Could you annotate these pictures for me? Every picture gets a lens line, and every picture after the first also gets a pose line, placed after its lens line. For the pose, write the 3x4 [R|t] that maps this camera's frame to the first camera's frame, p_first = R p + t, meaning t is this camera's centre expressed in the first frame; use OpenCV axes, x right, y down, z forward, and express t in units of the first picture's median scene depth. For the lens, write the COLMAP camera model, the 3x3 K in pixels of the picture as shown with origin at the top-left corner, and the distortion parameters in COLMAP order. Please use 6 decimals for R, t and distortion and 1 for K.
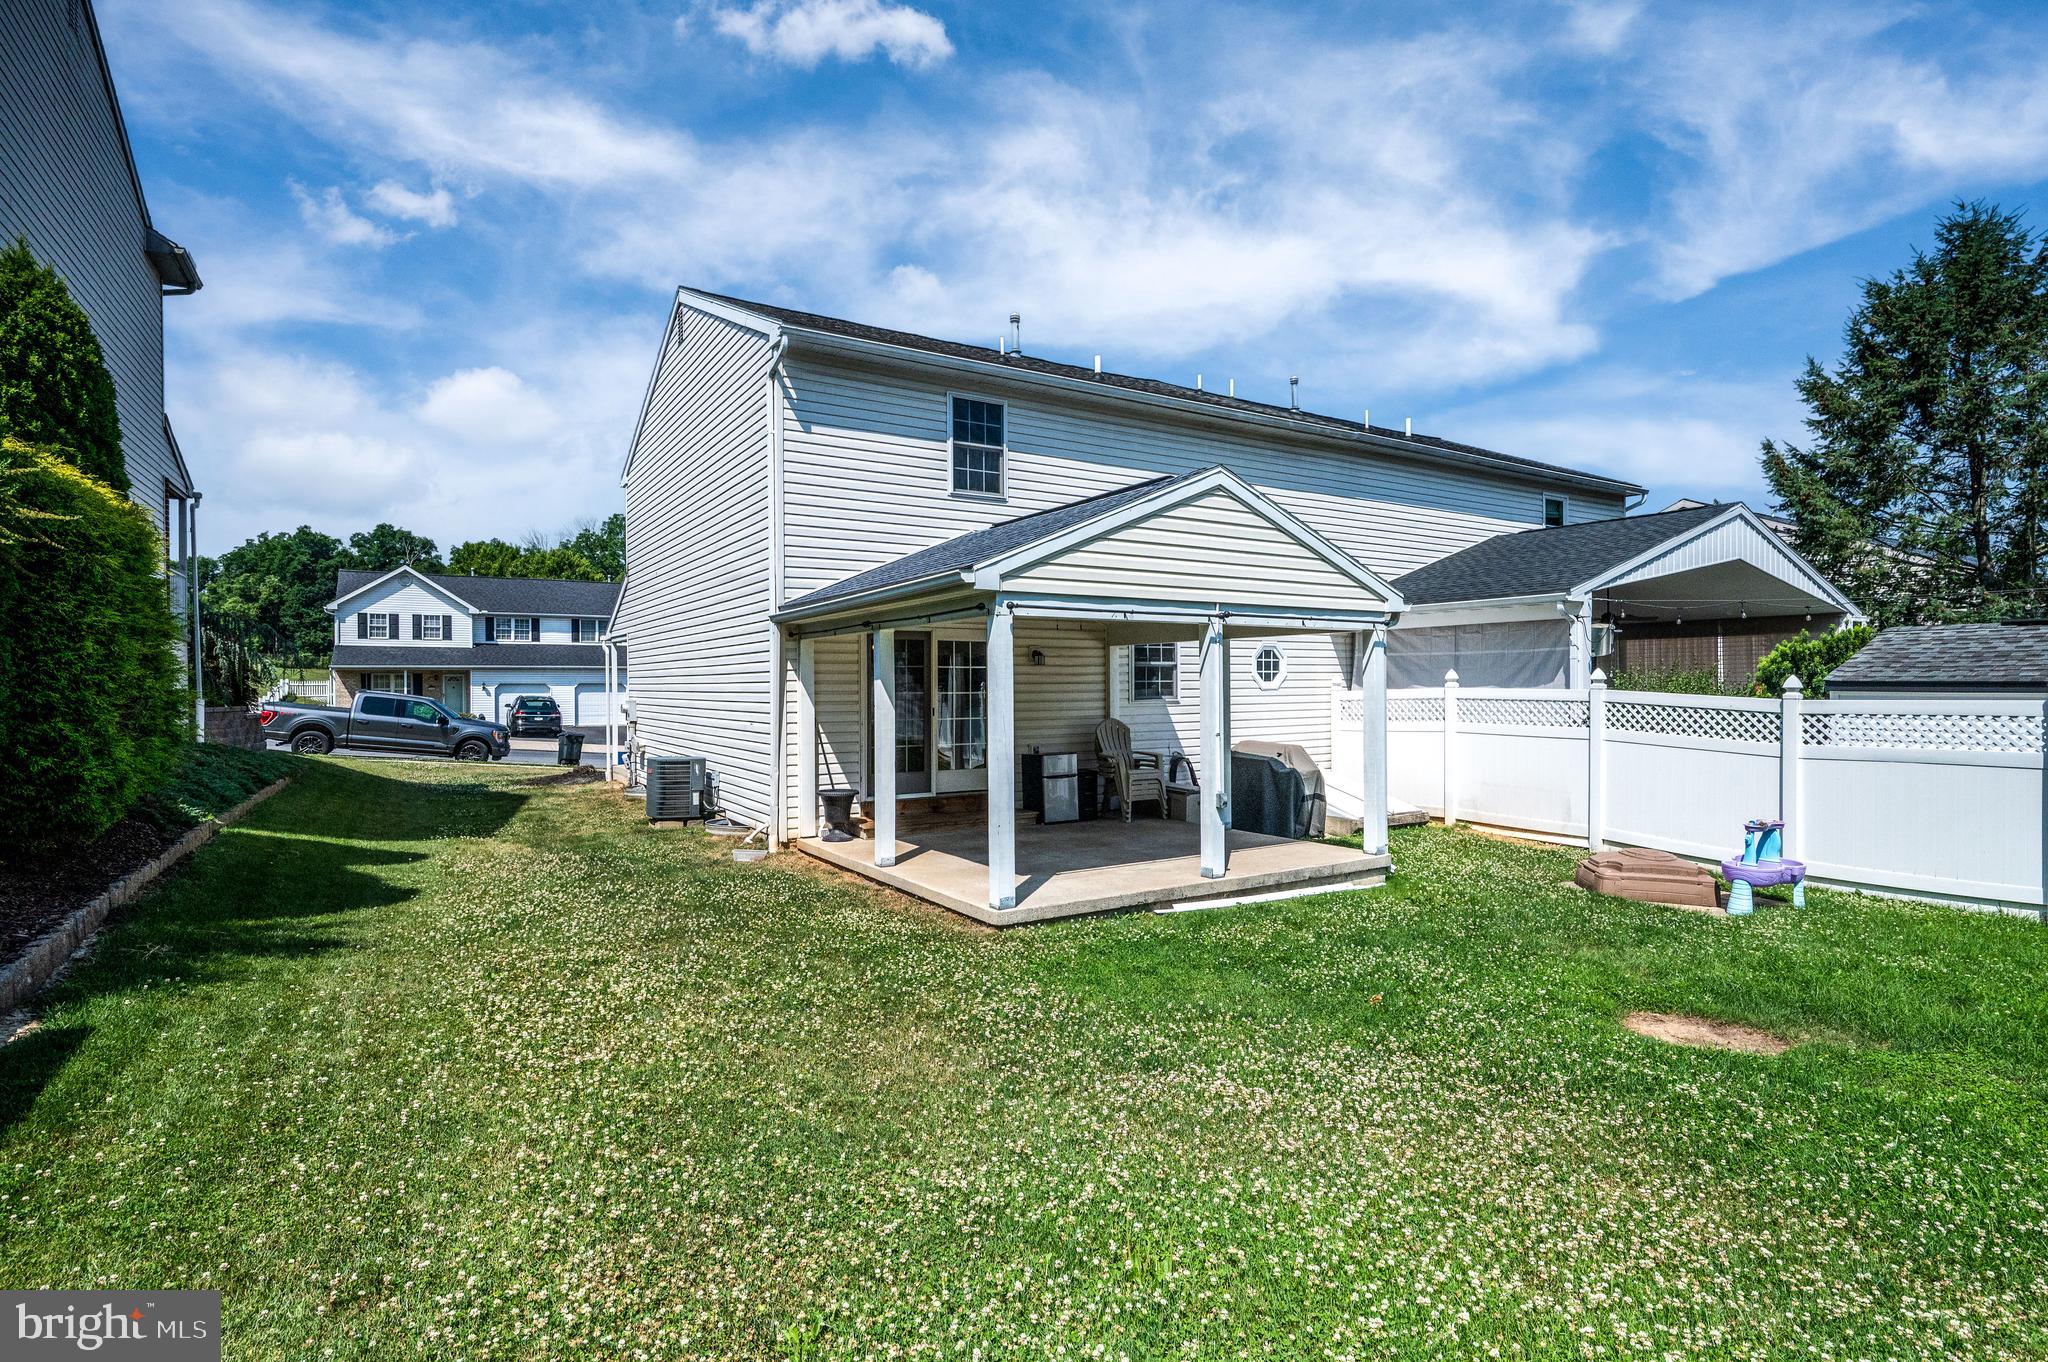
lens RADIAL K [[1005.7, 0, 1043.4], [0, 1005.7, 687.0], [0, 0, 1]] dist [-0.000748, -0.000194]
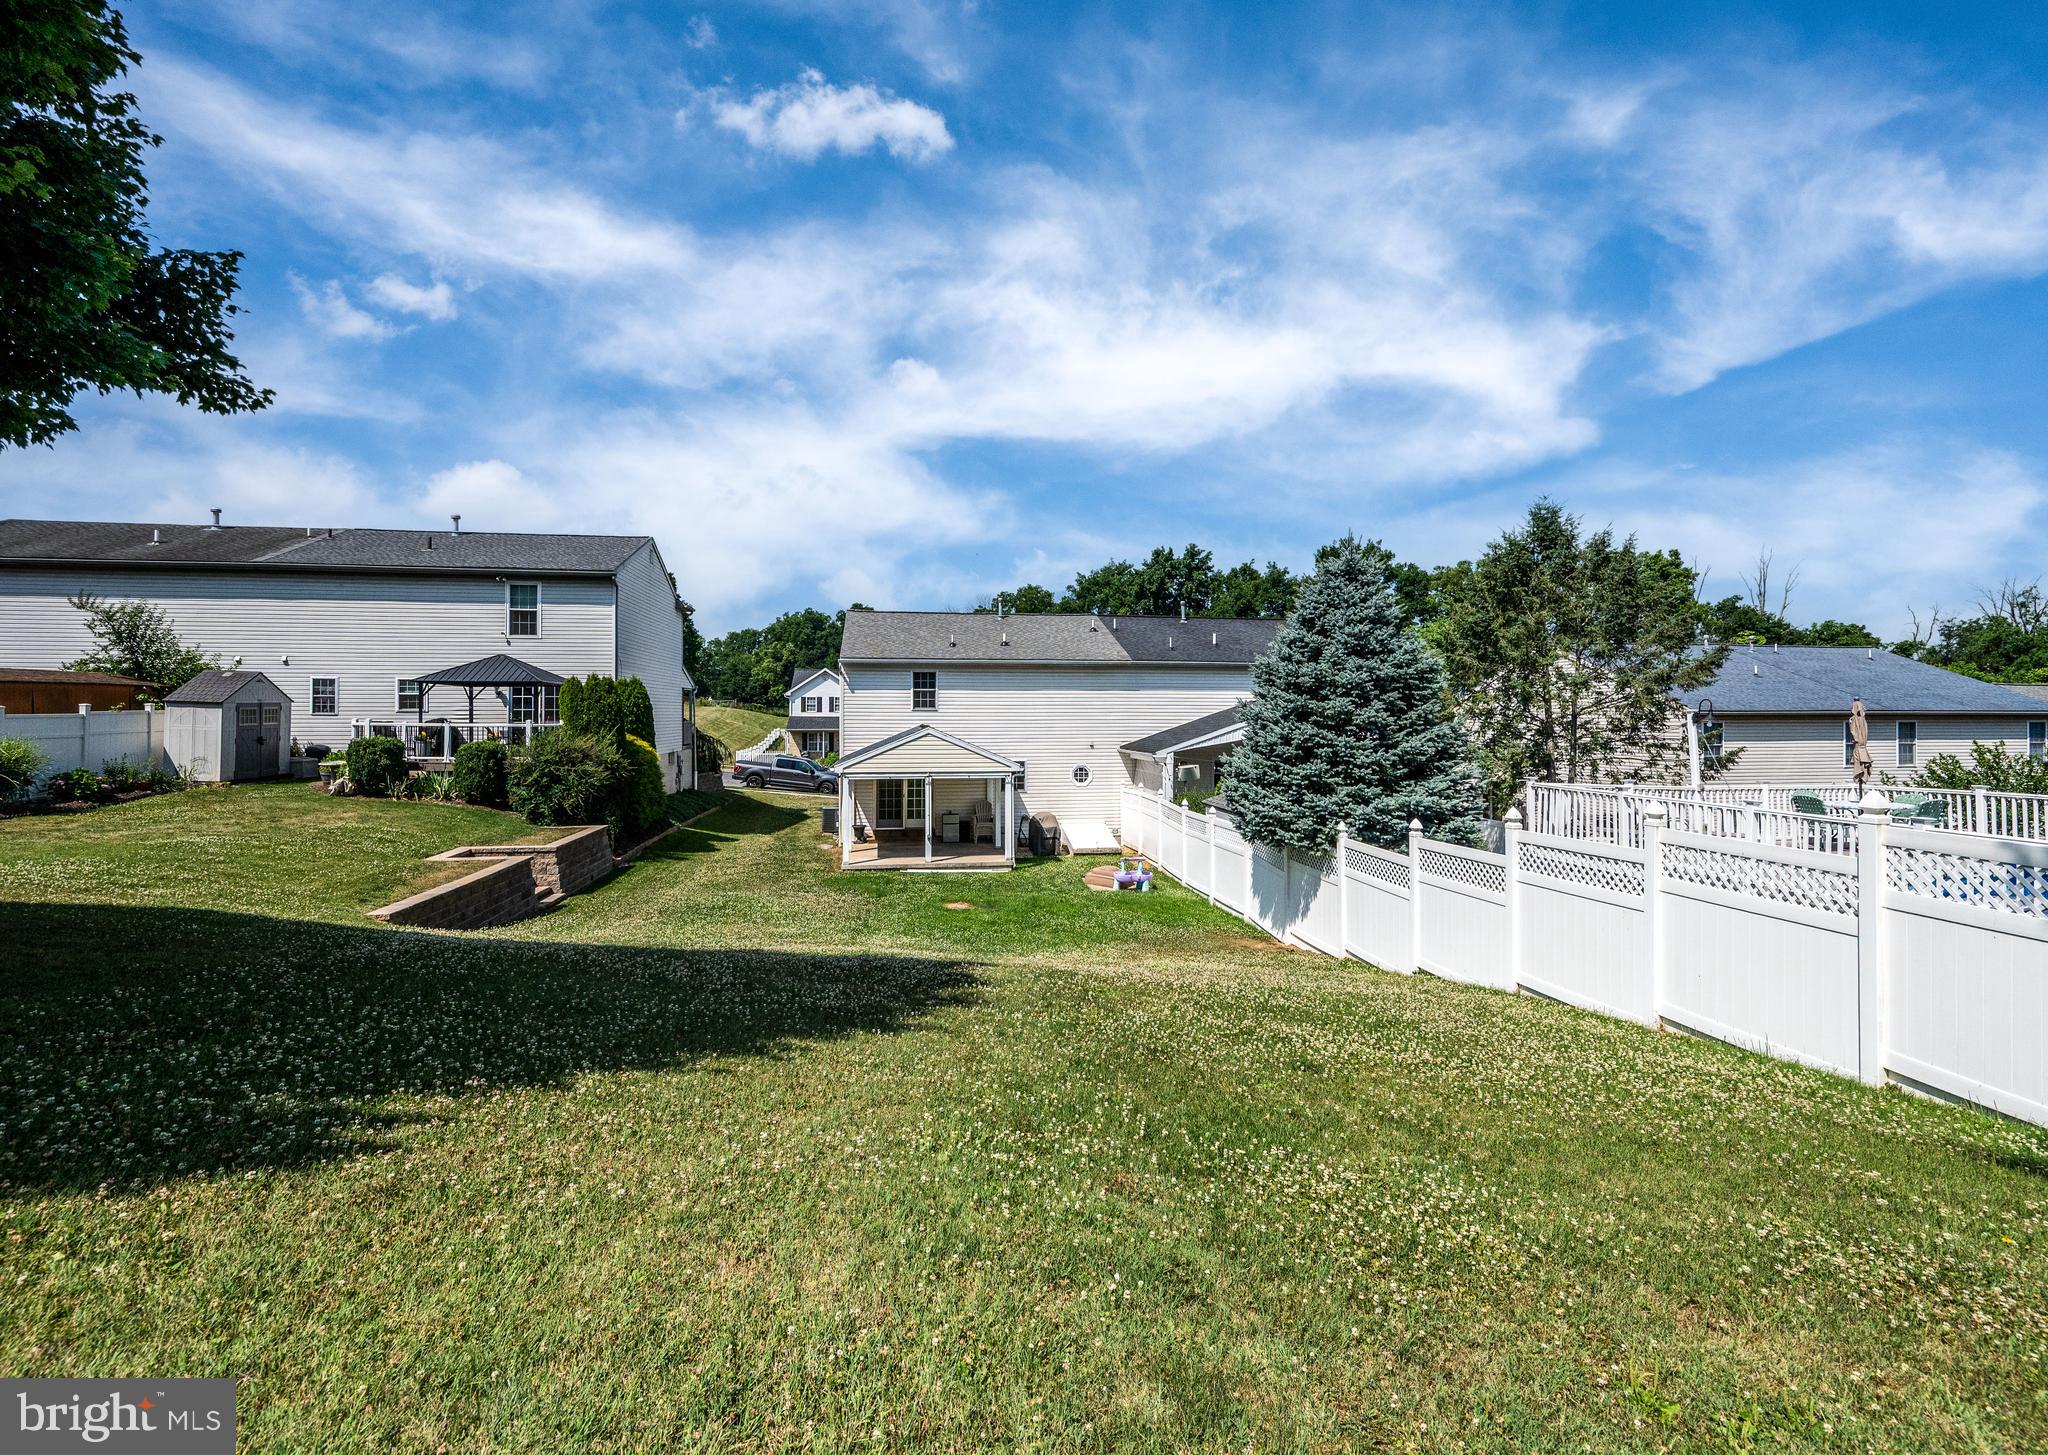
lens RADIAL K [[895.8, 0, 1026.8], [0, 895.8, 706.0], [0, 0, 1]] dist [-0.003417, -0.000120]
pose [[0.919169, 0.001755, -0.393859, 1.047973], [-0.006703, 0.999915, -0.011186, -0.176204], [0.393806, 0.012922, 0.919103, -0.949438]]
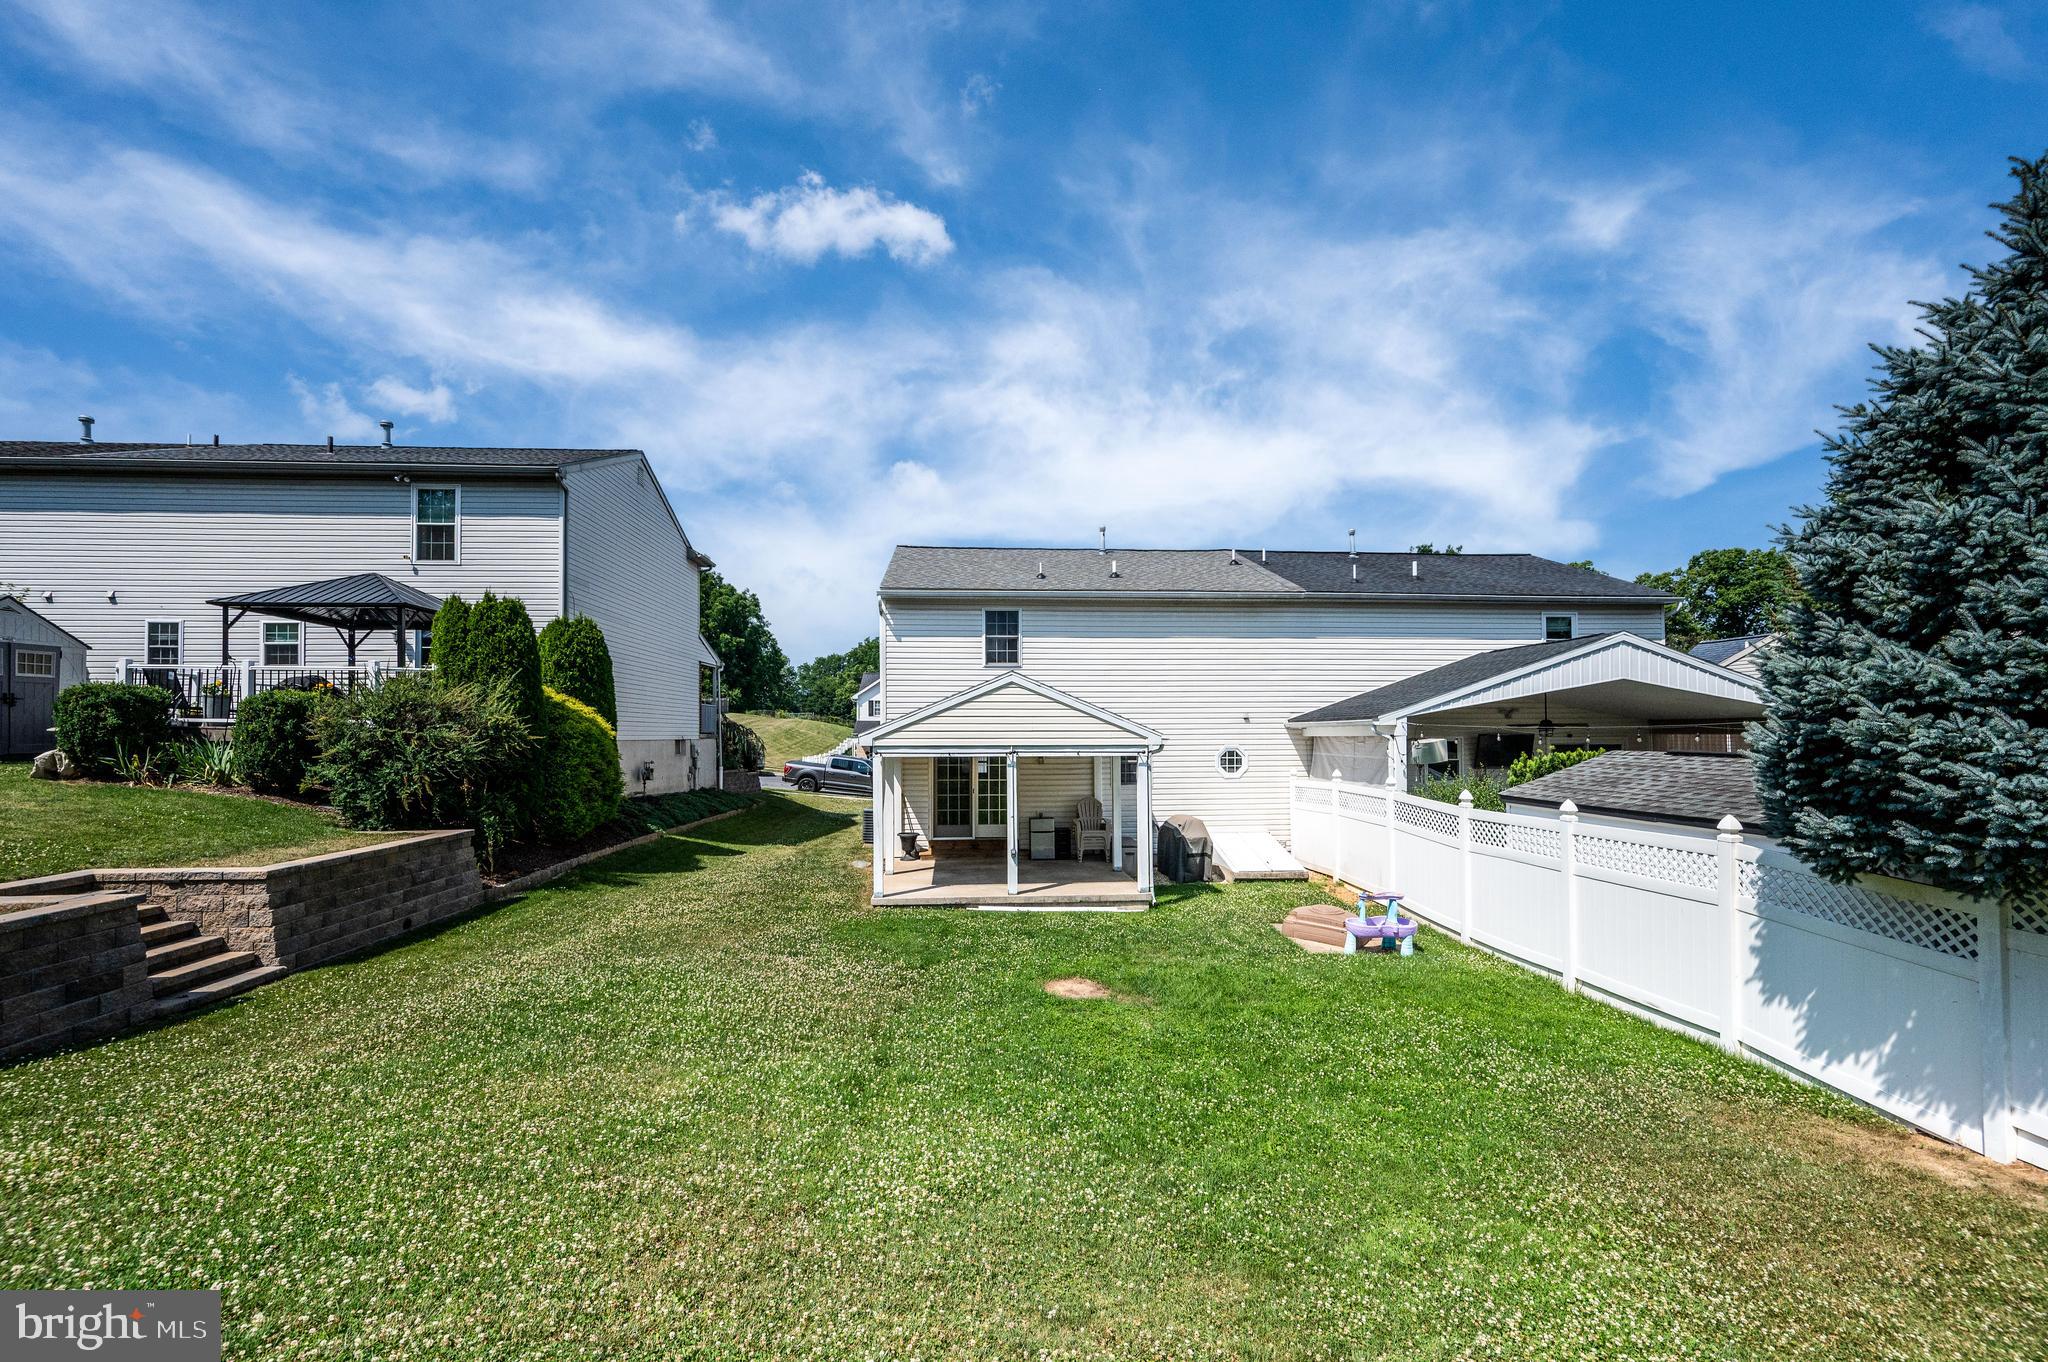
lens RADIAL K [[823.1, 0, 1015.1], [0, 823.1, 720.3], [0, 0, 1]] dist [-0.002500, -0.000019]
pose [[0.880786, -0.006838, -0.473465, 0.620272], [-0.002164, 0.999827, -0.018465, -0.070567], [0.473509, 0.017288, 0.880619, -0.227143]]
